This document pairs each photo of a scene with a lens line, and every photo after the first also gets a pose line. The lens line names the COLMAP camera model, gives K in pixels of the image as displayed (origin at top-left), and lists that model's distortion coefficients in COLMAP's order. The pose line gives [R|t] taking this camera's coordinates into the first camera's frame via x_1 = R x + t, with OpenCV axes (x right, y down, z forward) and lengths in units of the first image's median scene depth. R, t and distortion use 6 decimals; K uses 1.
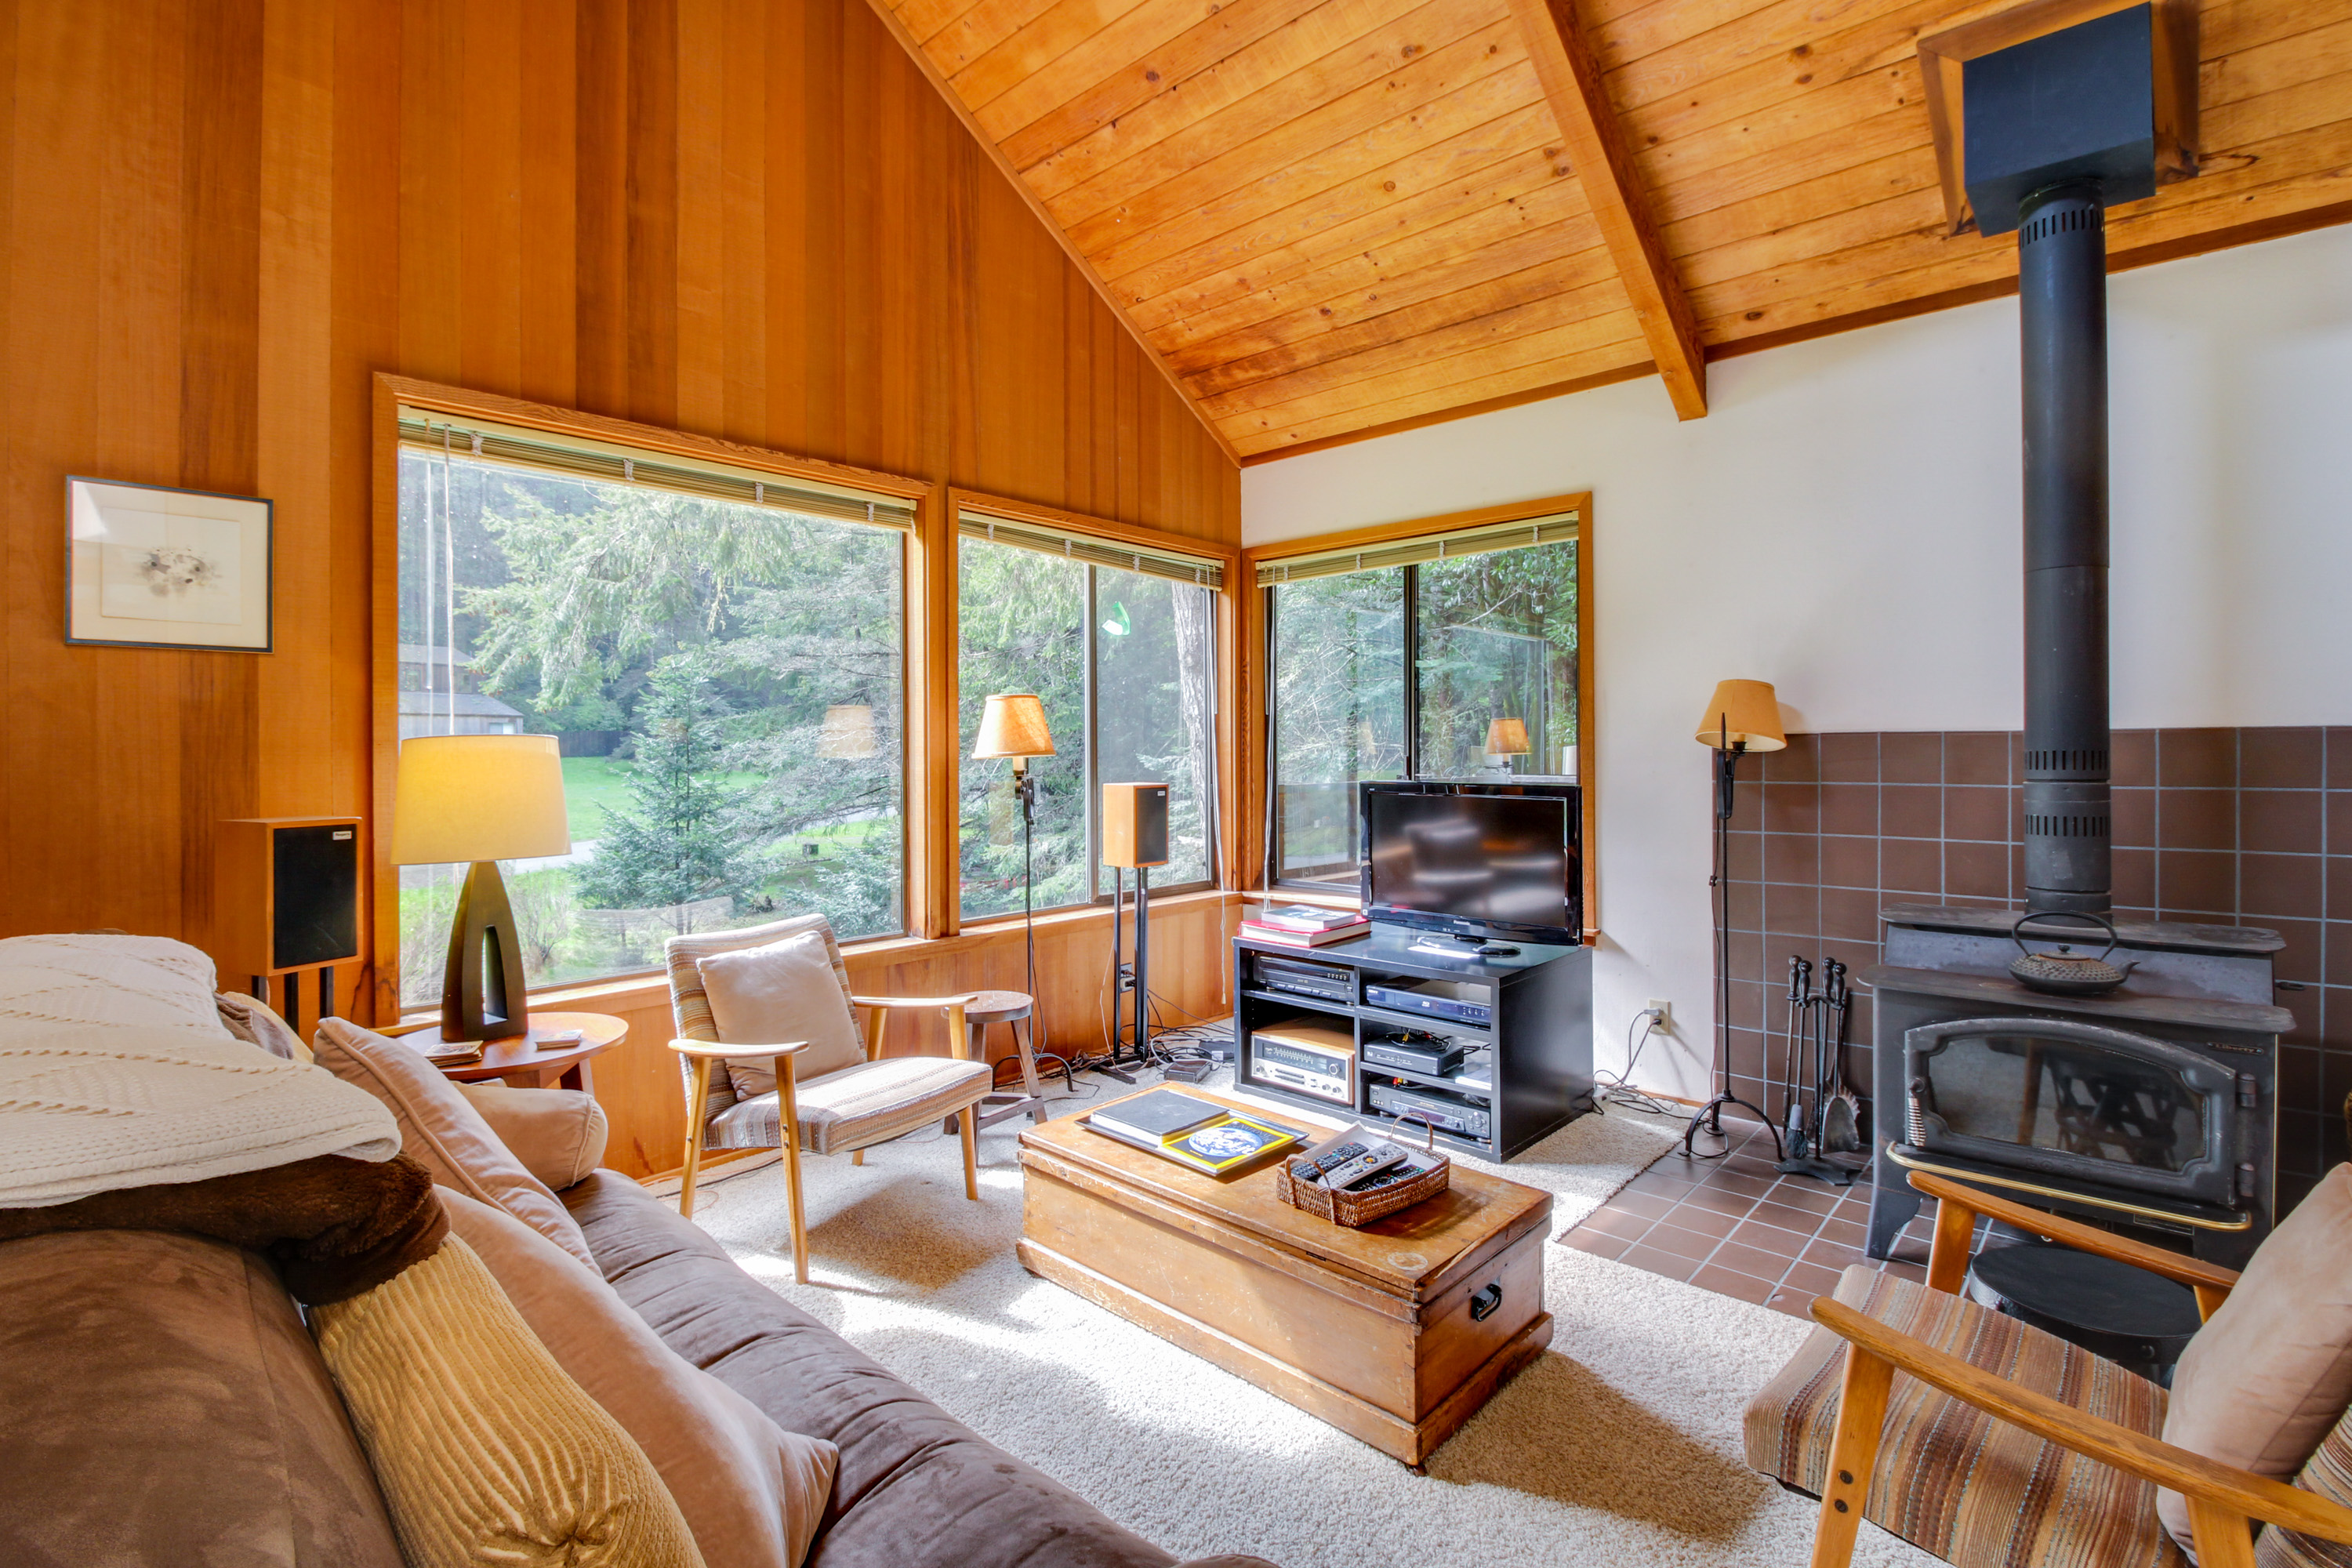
lens RADIAL K [[1094.0, 0, 1161.6], [0, 1094.0, 753.4], [0, 0, 1]] dist [-0.001982, -0.014095]
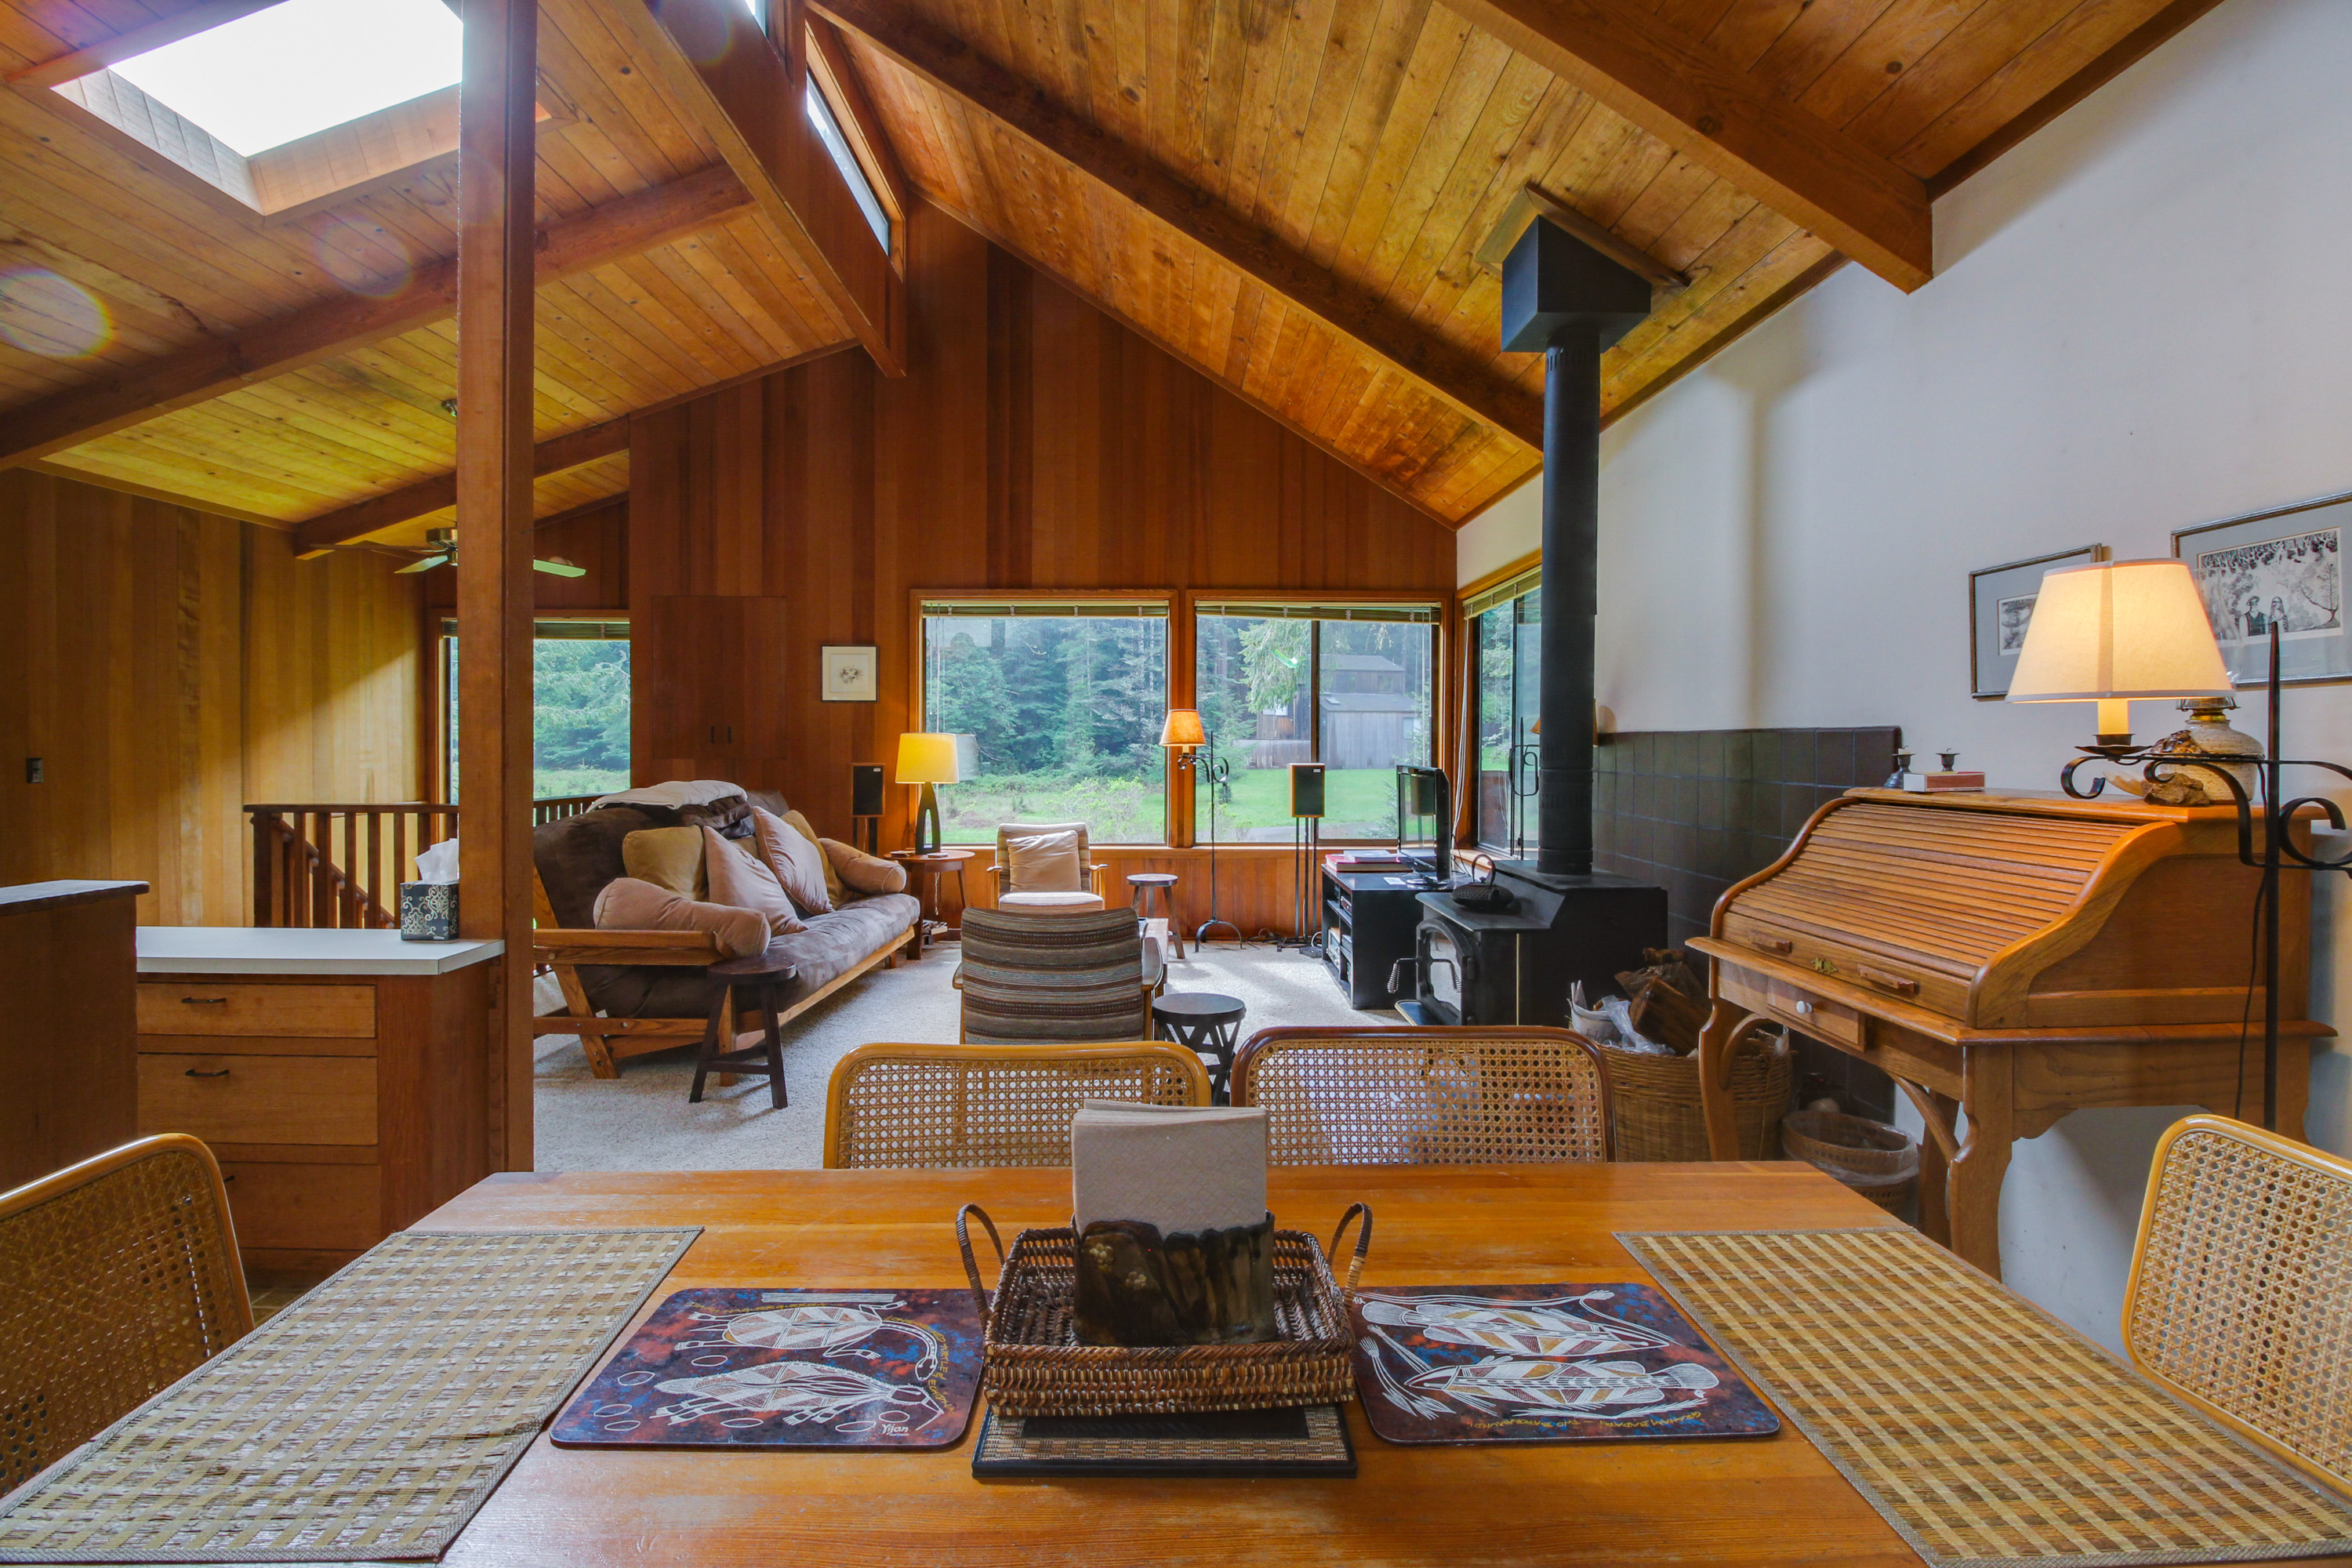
lens RADIAL K [[1068.5, 0, 1176.0], [0, 1068.5, 758.1], [0, 0, 1]] dist [-0.001031, -0.019364]
pose [[0.693915, 0.018334, -0.719824, 1.050355], [-0.009967, 0.999825, 0.015857, -0.002322], [0.719988, -0.003829, 0.693976, -0.200436]]
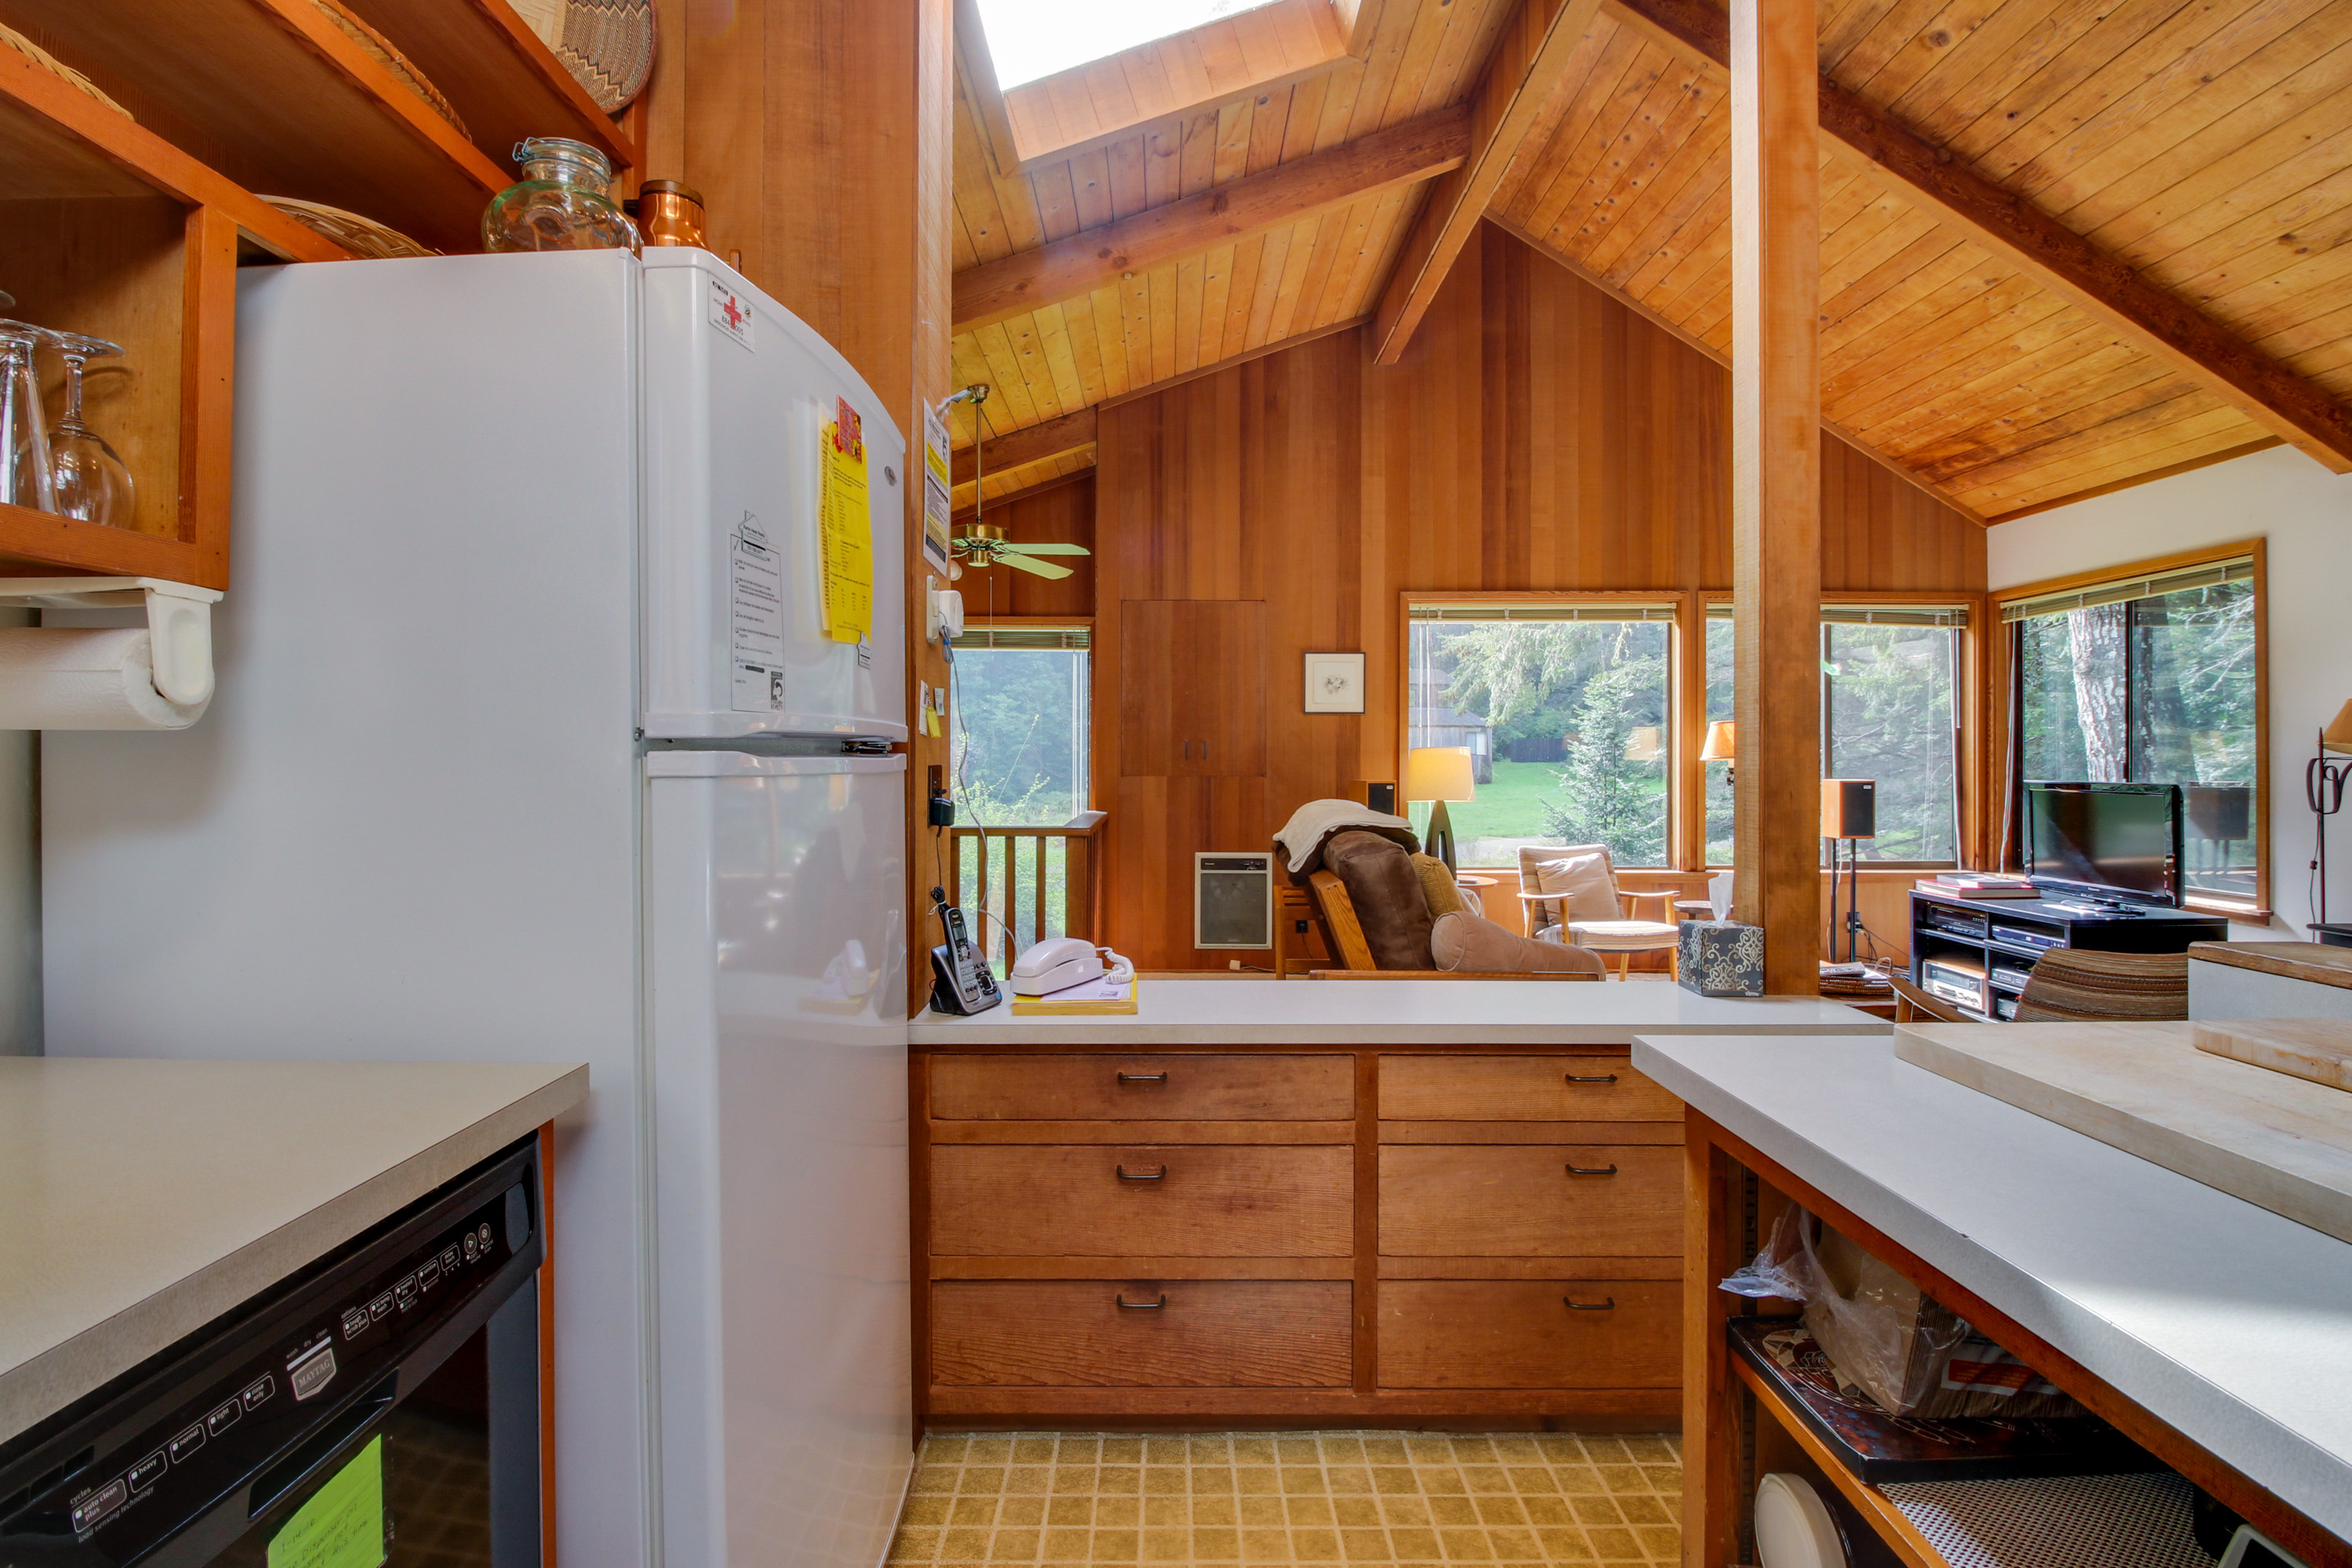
lens RADIAL K [[1094.0, 0, 1161.6], [0, 1094.0, 753.4], [0, 0, 1]] dist [-0.001982, -0.014095]
pose [[0.679989, 0.003728, -0.733213, 0.456222], [-0.008295, 0.999962, -0.002608, 0.005175], [0.733175, 0.007856, 0.679994, -0.682043]]
